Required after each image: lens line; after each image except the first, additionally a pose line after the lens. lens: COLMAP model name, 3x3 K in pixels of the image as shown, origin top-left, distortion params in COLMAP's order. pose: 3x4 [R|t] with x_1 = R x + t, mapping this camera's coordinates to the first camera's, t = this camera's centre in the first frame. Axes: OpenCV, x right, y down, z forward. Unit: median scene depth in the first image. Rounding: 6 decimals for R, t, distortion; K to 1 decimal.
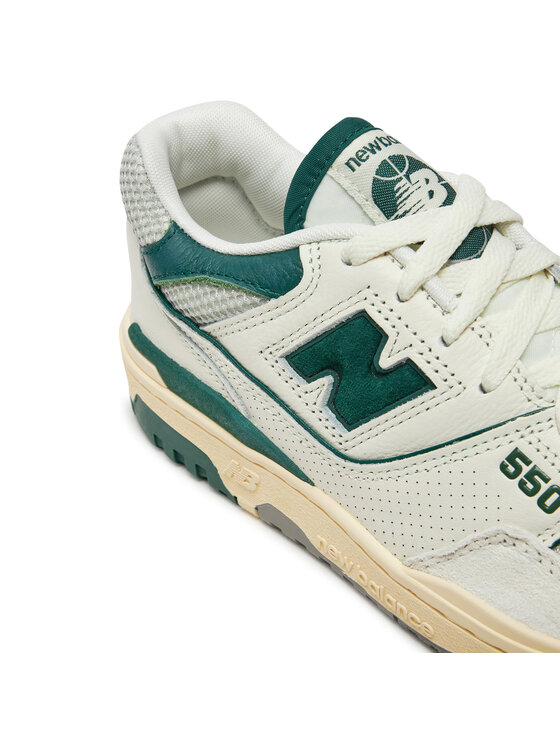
lens RADIAL K [[1088.7, 0, 280.0], [0, 1088.7, 373.0], [0, 0, 1]] dist [0.103696, -0.024458]
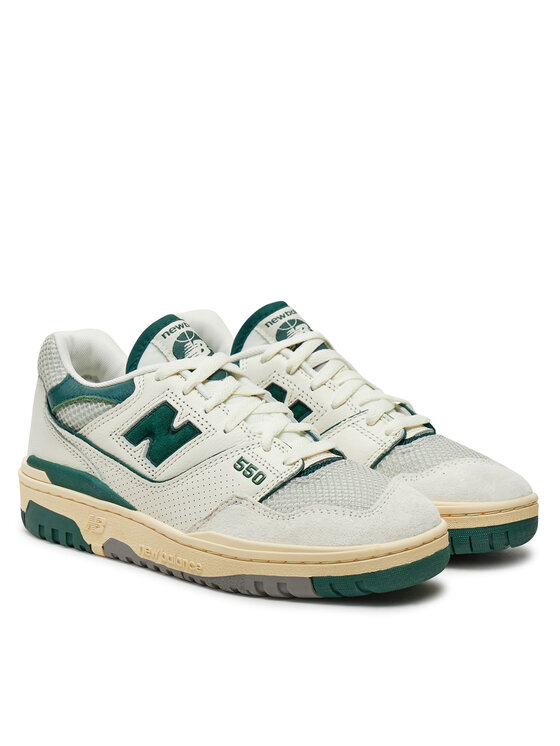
lens RADIAL K [[2194.2, 0, 280.0], [0, 2194.2, 373.0], [0, 0, 1]] dist [-0.057986, -0.207783]
pose [[0.996345, 0.040367, 0.075284, -0.016564], [0.007775, 0.834792, -0.550510, 2.031011], [-0.085069, 0.549083, 0.831427, -2.269399]]
